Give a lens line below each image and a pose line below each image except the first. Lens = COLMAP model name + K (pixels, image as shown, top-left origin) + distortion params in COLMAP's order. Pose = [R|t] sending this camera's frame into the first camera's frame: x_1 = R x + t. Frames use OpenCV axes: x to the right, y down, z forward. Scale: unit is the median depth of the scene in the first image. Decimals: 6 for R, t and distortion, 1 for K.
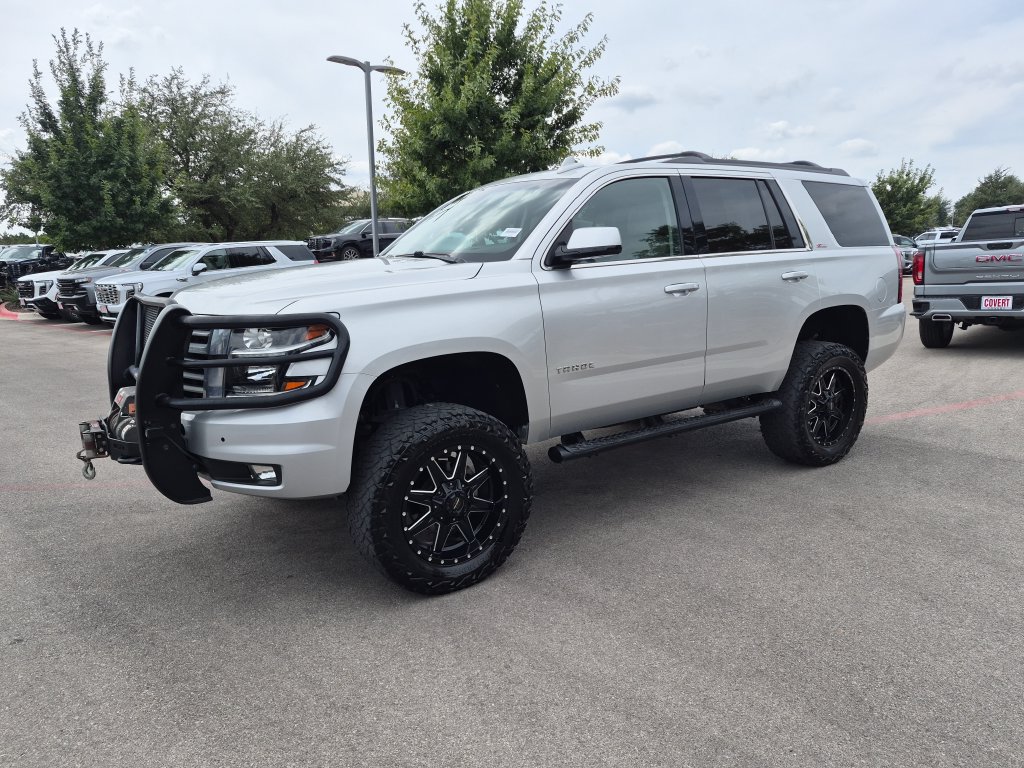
lens RADIAL K [[712.2, 0, 520.7], [0, 712.2, 382.8], [0, 0, 1]] dist [0.065446, -0.054005]
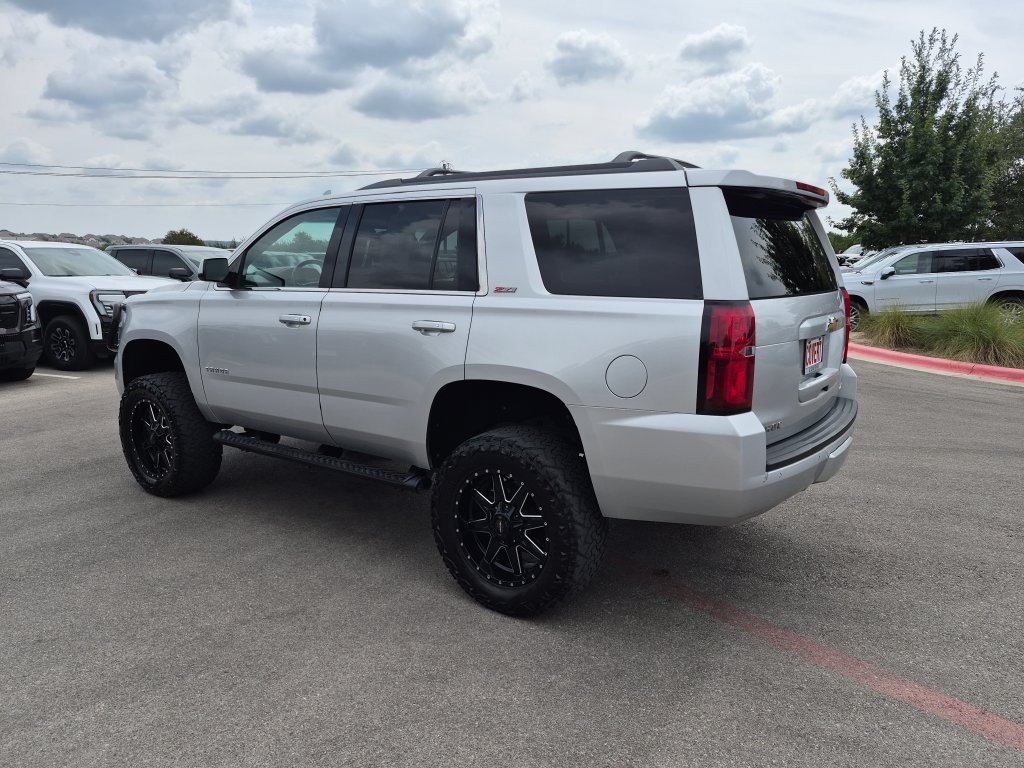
lens RADIAL K [[715.7, 0, 512.6], [0, 715.7, 387.8], [0, 0, 1]] dist [0.059778, -0.045080]
pose [[0.321559, 0.195098, -0.926572, 0.327011], [-0.180357, 0.973248, 0.142334, -0.061059], [0.929554, 0.121345, 0.348144, 0.242495]]
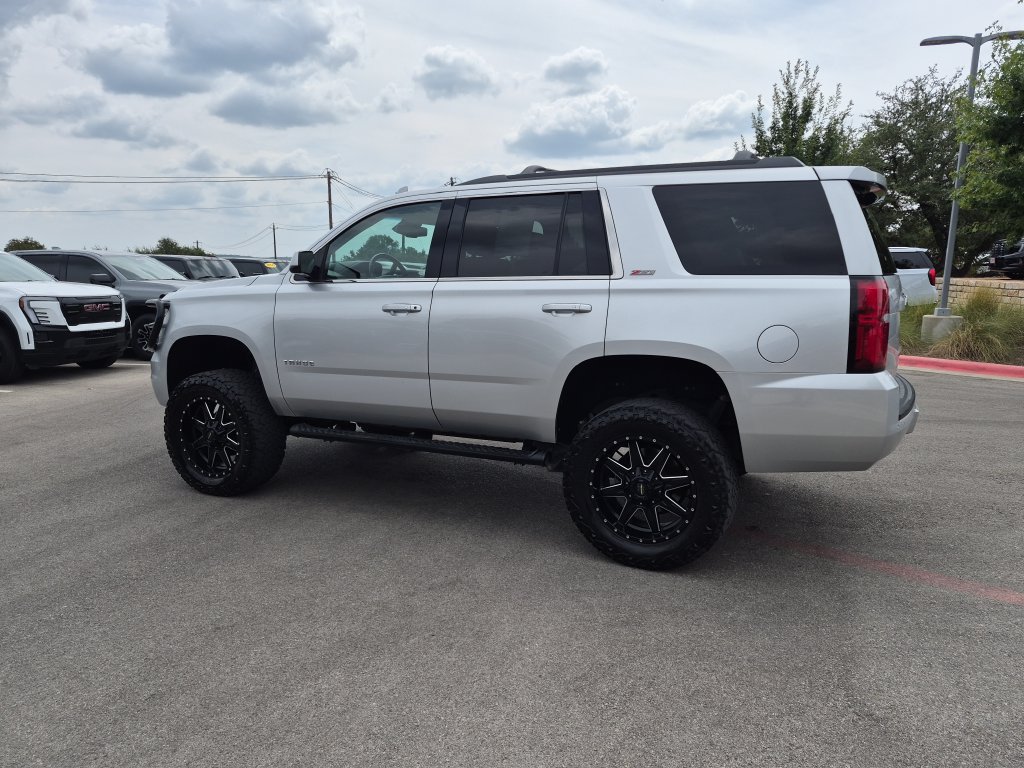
lens RADIAL K [[713.5, 0, 515.7], [0, 713.5, 377.1], [0, 0, 1]] dist [0.068008, -0.060873]
pose [[0.482608, 0.156298, -0.861777, 0.311588], [-0.166925, 0.982326, 0.084682, -0.038605], [0.859782, 0.102984, 0.500169, 0.163127]]
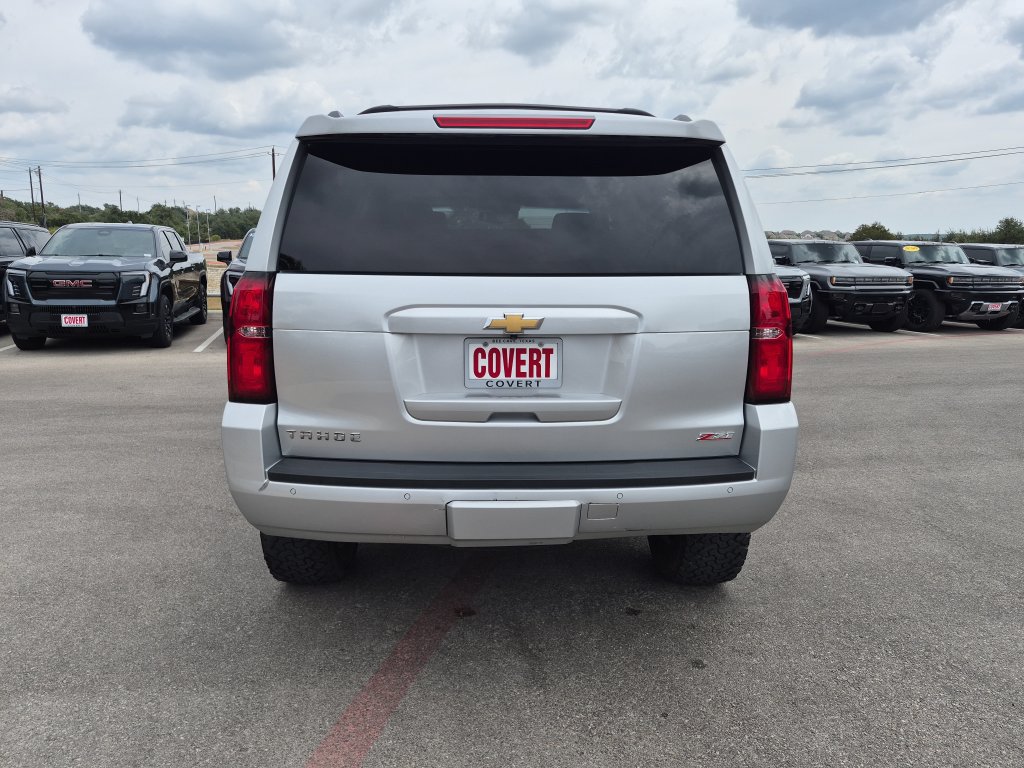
lens RADIAL K [[718.5, 0, 512.0], [0, 718.5, 384.0], [0, 0, 1]] dist [0.035035, -0.000433]
pose [[-0.545420, 0.175995, -0.819477, 0.276292], [-0.146057, 0.942790, 0.299690, -0.096833], [0.825339, 0.283147, -0.488511, 0.473206]]
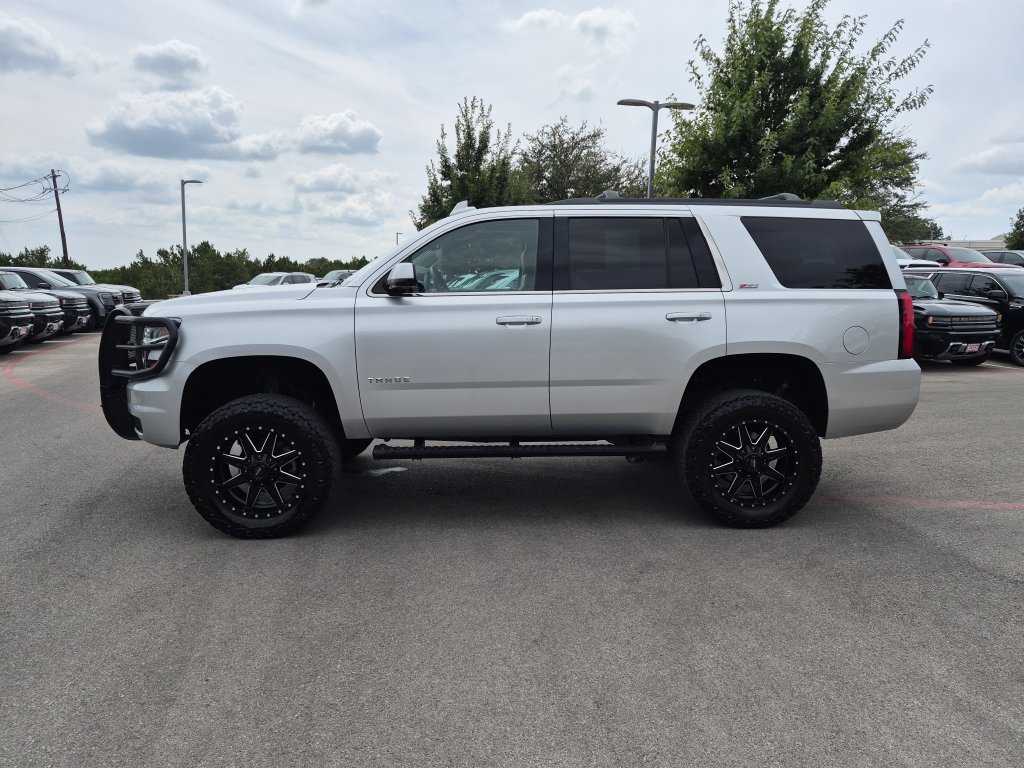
lens RADIAL K [[713.5, 0, 515.7], [0, 713.5, 377.1], [0, 0, 1]] dist [0.068008, -0.060873]
pose [[0.846980, 0.100558, -0.522028, 0.202699], [-0.123168, 0.992348, -0.008683, -0.009856], [0.517160, 0.071651, 0.852884, 0.023615]]
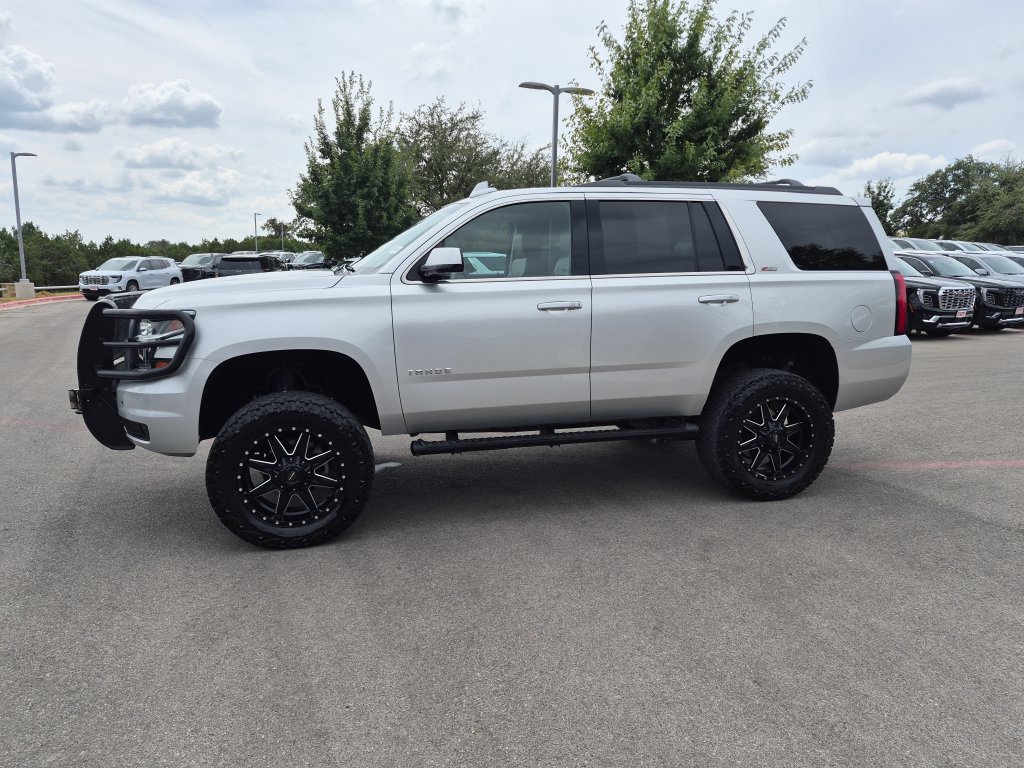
lens RADIAL K [[712.2, 0, 520.7], [0, 712.2, 382.8], [0, 0, 1]] dist [0.065446, -0.054005]
pose [[0.934371, 0.081612, -0.346828, 0.139818], [-0.086568, 0.996245, 0.001209, -0.004277], [0.345624, 0.028894, 0.937928, 0.000658]]
